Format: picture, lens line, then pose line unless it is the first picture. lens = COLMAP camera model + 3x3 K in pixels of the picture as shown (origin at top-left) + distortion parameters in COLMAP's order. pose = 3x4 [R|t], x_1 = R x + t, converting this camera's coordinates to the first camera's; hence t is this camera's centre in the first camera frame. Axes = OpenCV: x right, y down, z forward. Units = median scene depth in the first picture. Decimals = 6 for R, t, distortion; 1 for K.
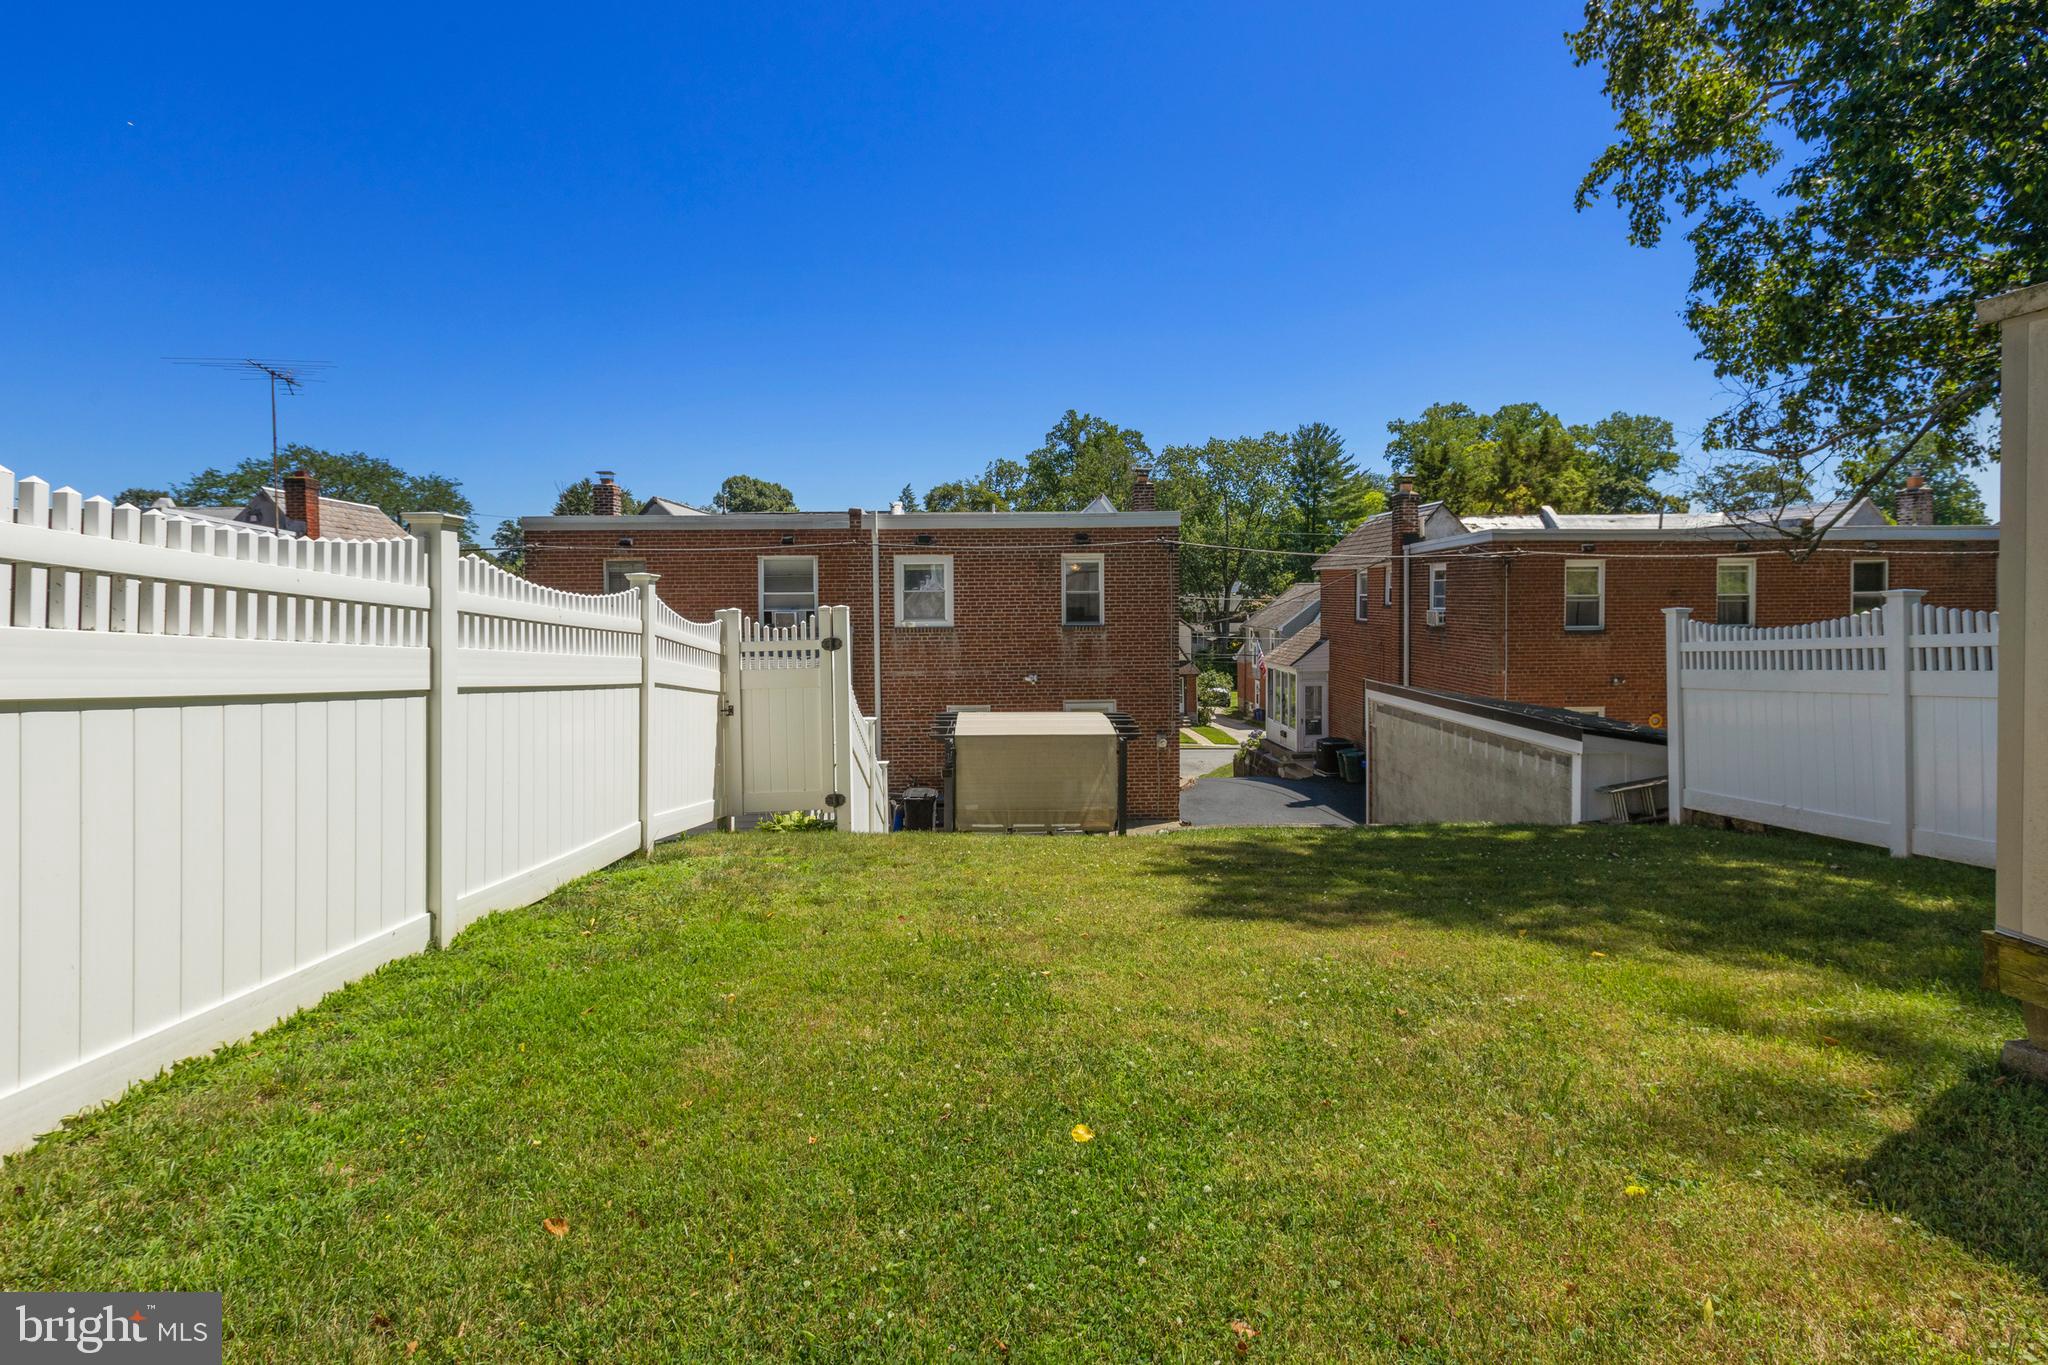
lens RADIAL K [[942.5, 0, 1031.0], [0, 942.5, 586.9], [0, 0, 1]] dist [0.003186, 0.000027]
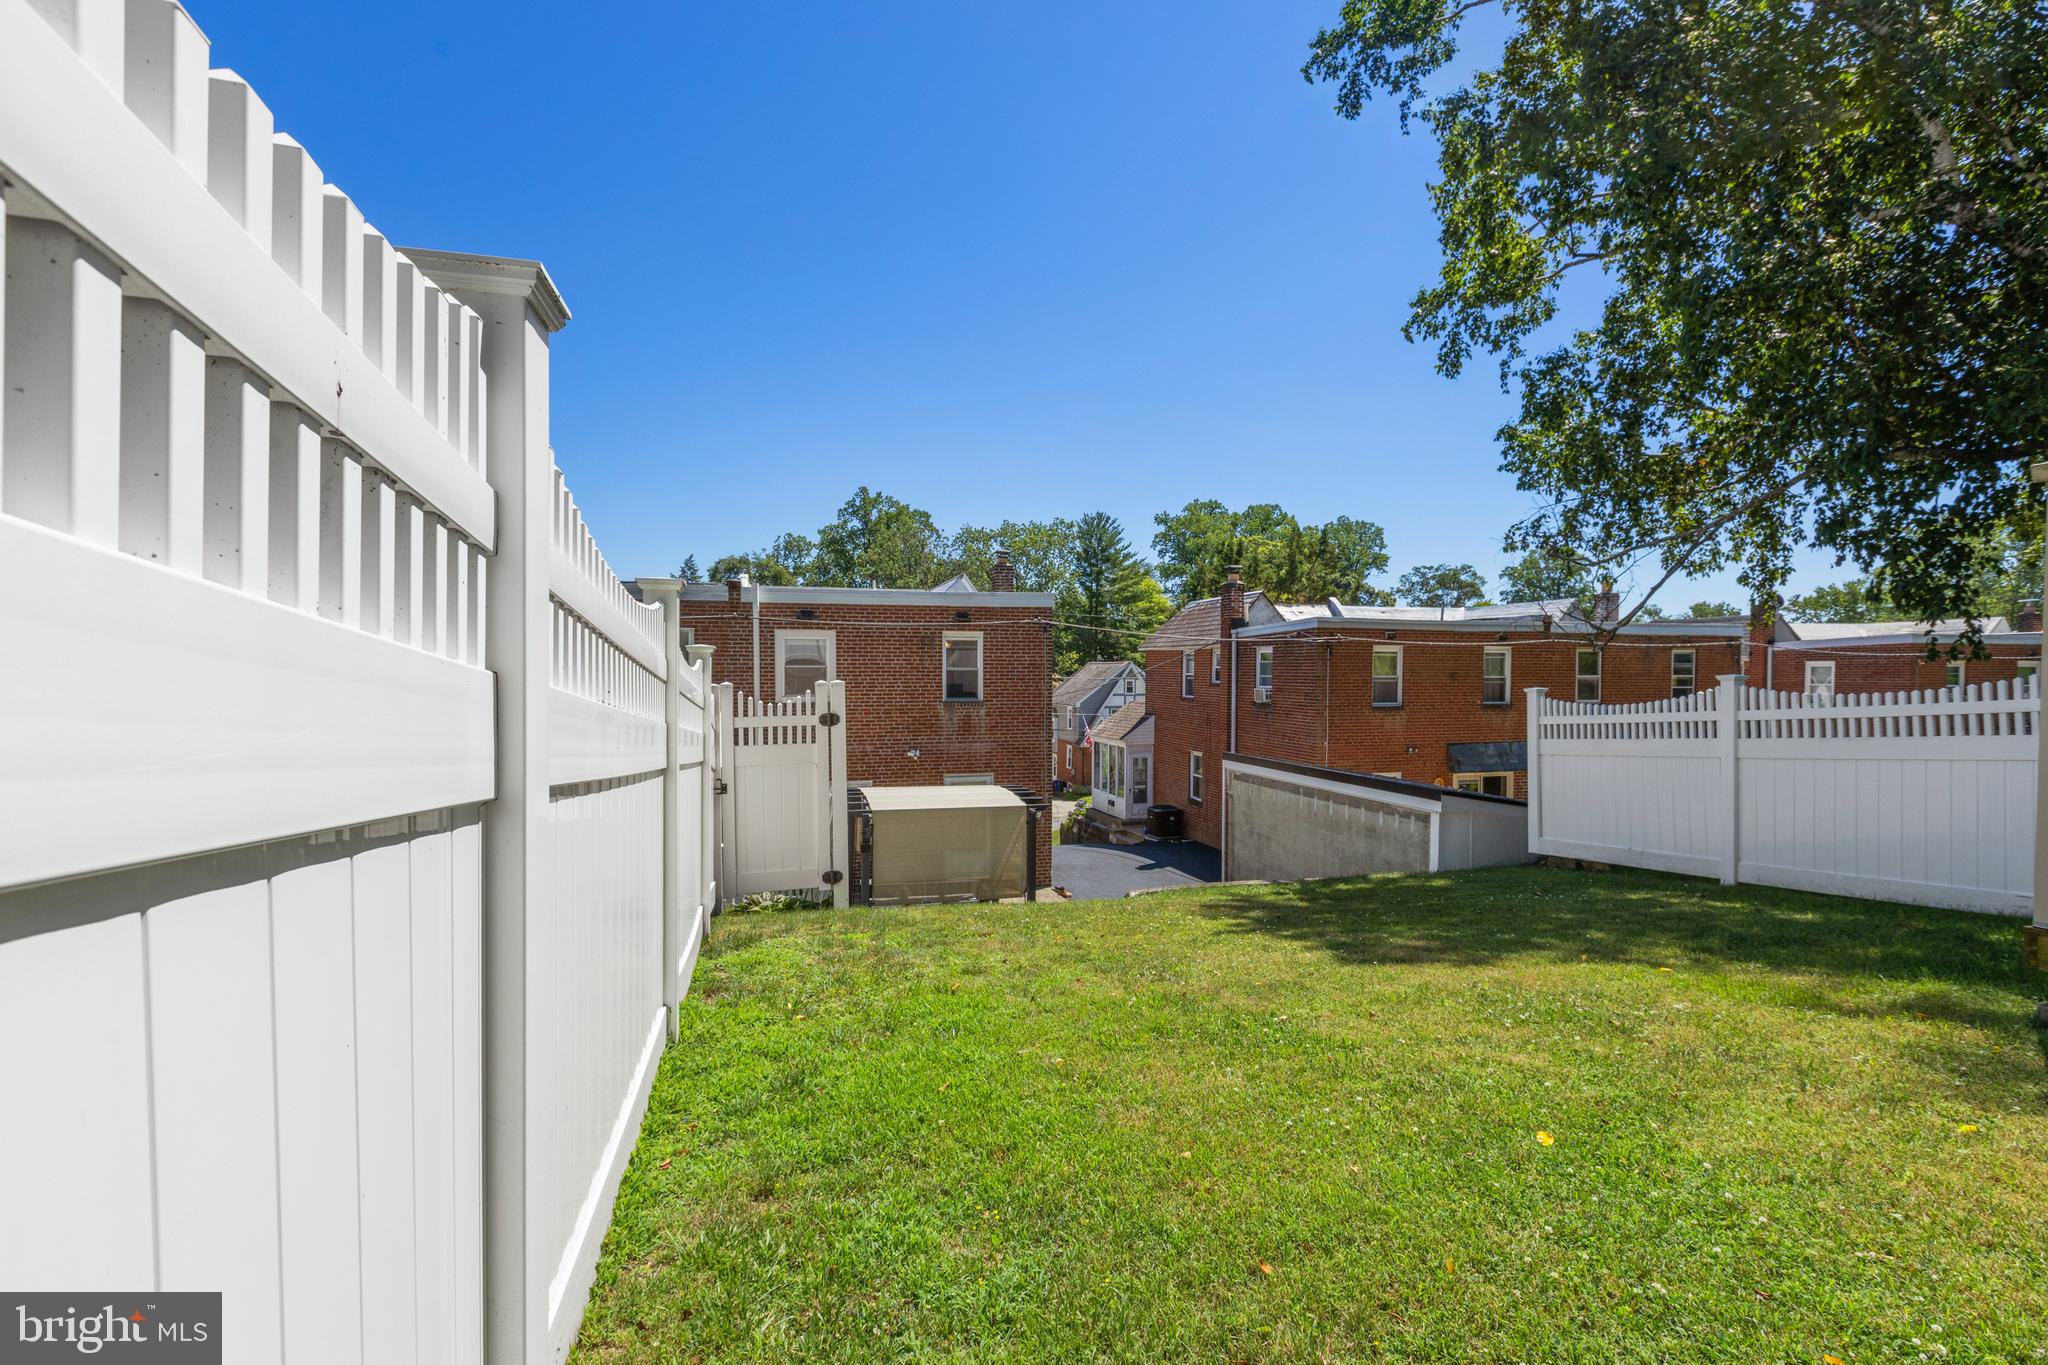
lens RADIAL K [[922.0, 0, 1024.0], [0, 922.0, 682.5], [0, 0, 1]] dist [-0.000347, 0.000680]
pose [[0.972223, 0.007393, 0.233939, -0.103419], [-0.012085, 0.999753, 0.018629, 0.000639], [-0.233743, -0.020939, 0.972073, 0.007329]]
